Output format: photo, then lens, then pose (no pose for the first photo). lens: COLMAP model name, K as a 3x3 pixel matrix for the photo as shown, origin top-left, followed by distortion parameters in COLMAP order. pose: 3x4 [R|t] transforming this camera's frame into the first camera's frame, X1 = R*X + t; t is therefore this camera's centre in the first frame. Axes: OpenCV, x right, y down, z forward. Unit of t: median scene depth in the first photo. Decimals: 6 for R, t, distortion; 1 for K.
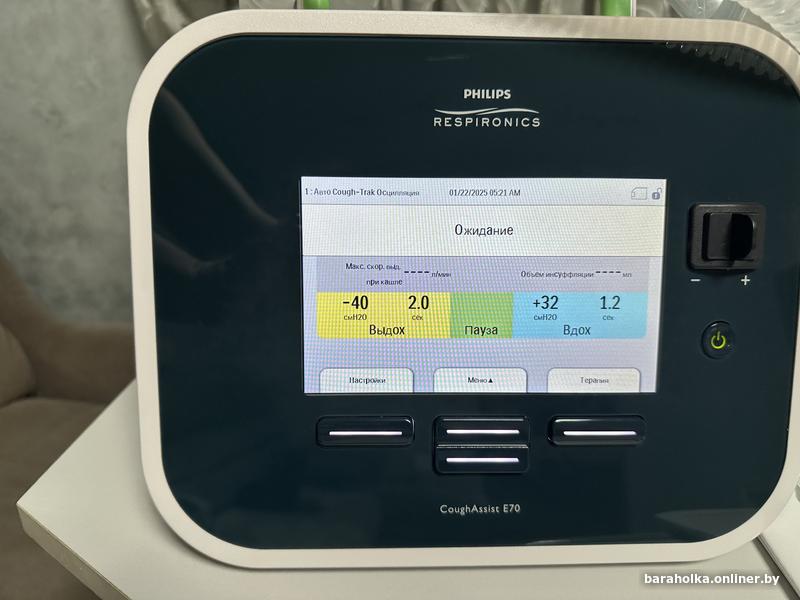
lens RADIAL K [[576.3, 0, 391.0], [0, 576.3, 301.6], [0, 0, 1]] dist [0.040291, -0.080624]
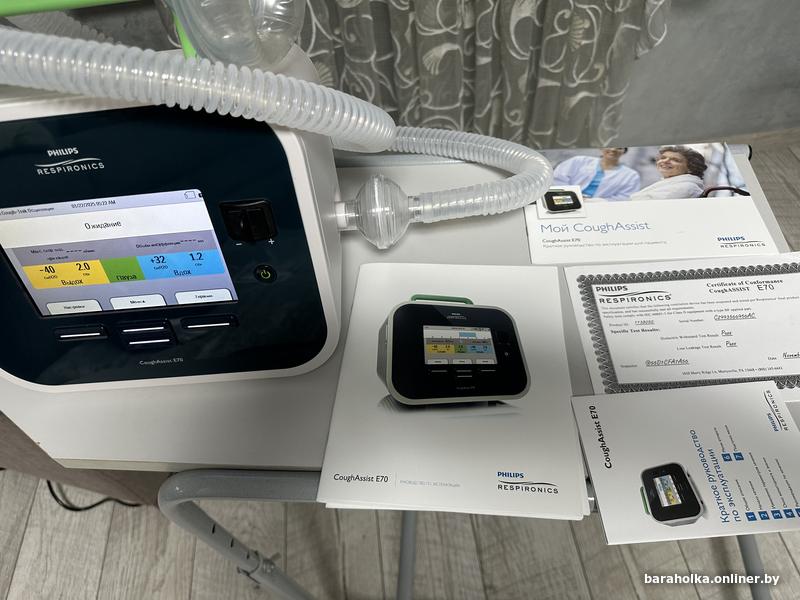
lens RADIAL K [[580.1, 0, 400.0], [0, 580.1, 300.0], [0, 0, 1]] dist [-0.008863, -0.004079]
pose [[0.993997, -0.061975, -0.090162, 1.105306], [0.099309, 0.856903, 0.505822, -0.671502], [0.045911, -0.511739, 0.857913, -0.439701]]
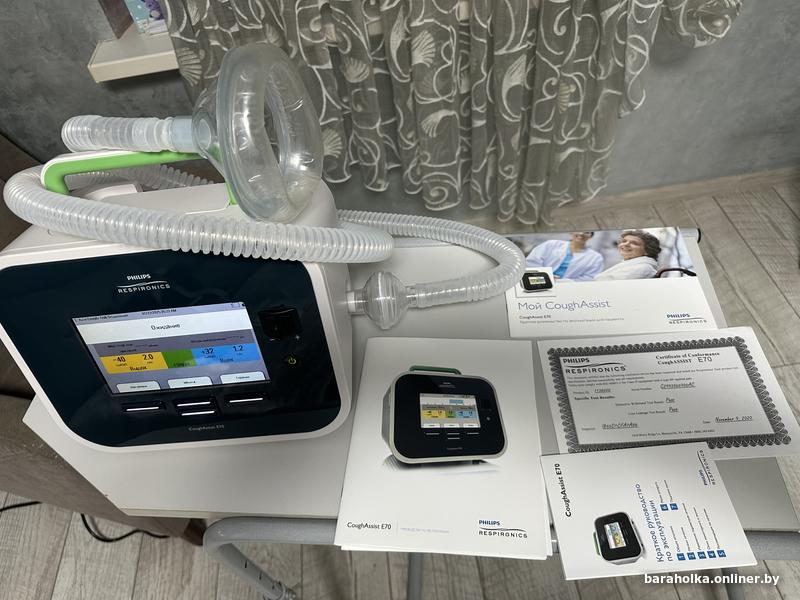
lens RADIAL K [[576.4, 0, 397.5], [0, 576.4, 299.7], [0, 0, 1]] dist [0.009935, -0.024310]
pose [[0.991156, -0.077829, -0.107482, 1.196833], [0.119812, 0.873054, 0.472675, -1.069615], [0.057050, -0.481372, 0.874658, -0.689894]]
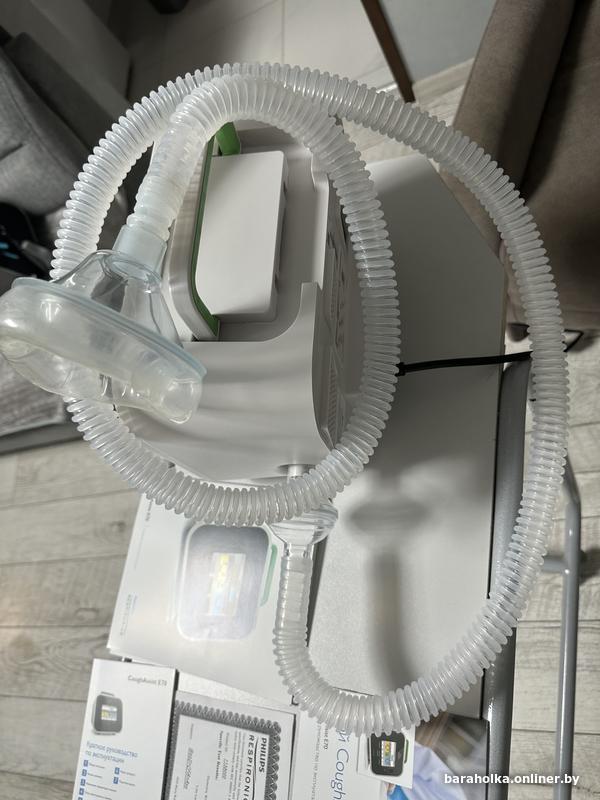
lens RADIAL K [[576.4, 0, 299.3], [0, 576.4, 397.4], [0, 0, 1]] dist [0.009935, -0.024310]
pose [[-0.102934, 0.940039, -0.325163, 1.130592], [0.105875, 0.335397, 0.936109, -1.901935], [0.989037, 0.061931, -0.134051, 1.686311]]
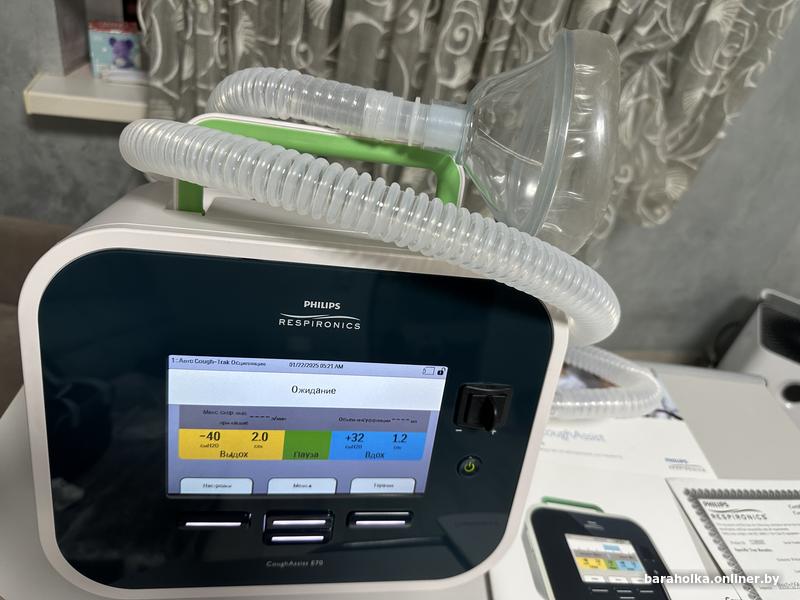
lens RADIAL K [[575.8, 0, 400.0], [0, 575.8, 300.0], [0, 0, 1]] dist [0.063610, -0.104376]
pose [[0.978172, 0.079545, 0.191967, 0.083115], [-0.124990, 0.963251, 0.237750, -0.668004], [-0.166001, -0.256554, 0.952168, -0.255202]]
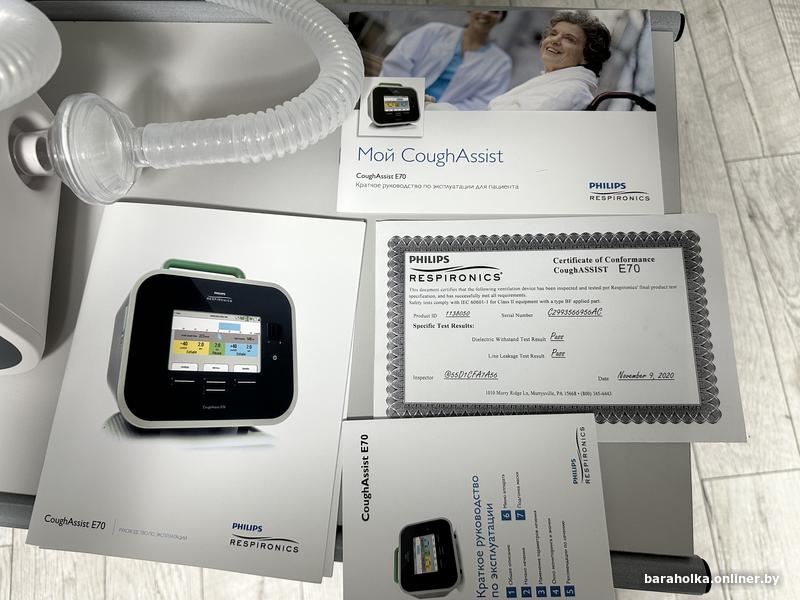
lens RADIAL K [[576.3, 0, 391.0], [0, 576.3, 301.6], [0, 0, 1]] dist [0.040291, -0.080624]
pose [[0.995866, -0.004066, -0.090748, 1.702344], [0.076594, 0.574673, 0.814791, -0.792063], [0.048838, -0.818373, 0.572608, 0.390415]]
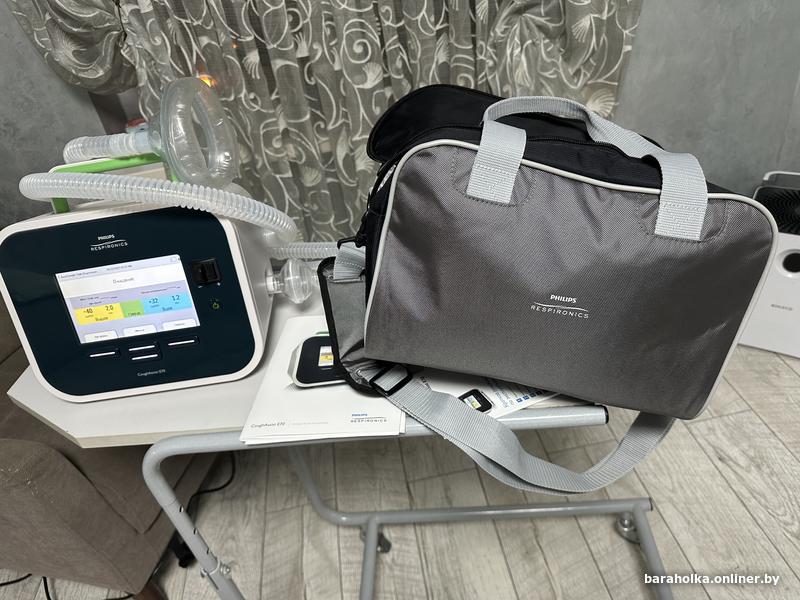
lens RADIAL K [[576.4, 0, 397.5], [0, 576.4, 299.7], [0, 0, 1]] dist [0.009935, -0.024310]
pose [[0.986870, -0.142153, -0.076677, 1.673641], [0.156103, 0.961326, 0.226901, -0.461115], [0.041457, -0.235891, 0.970895, -1.688618]]
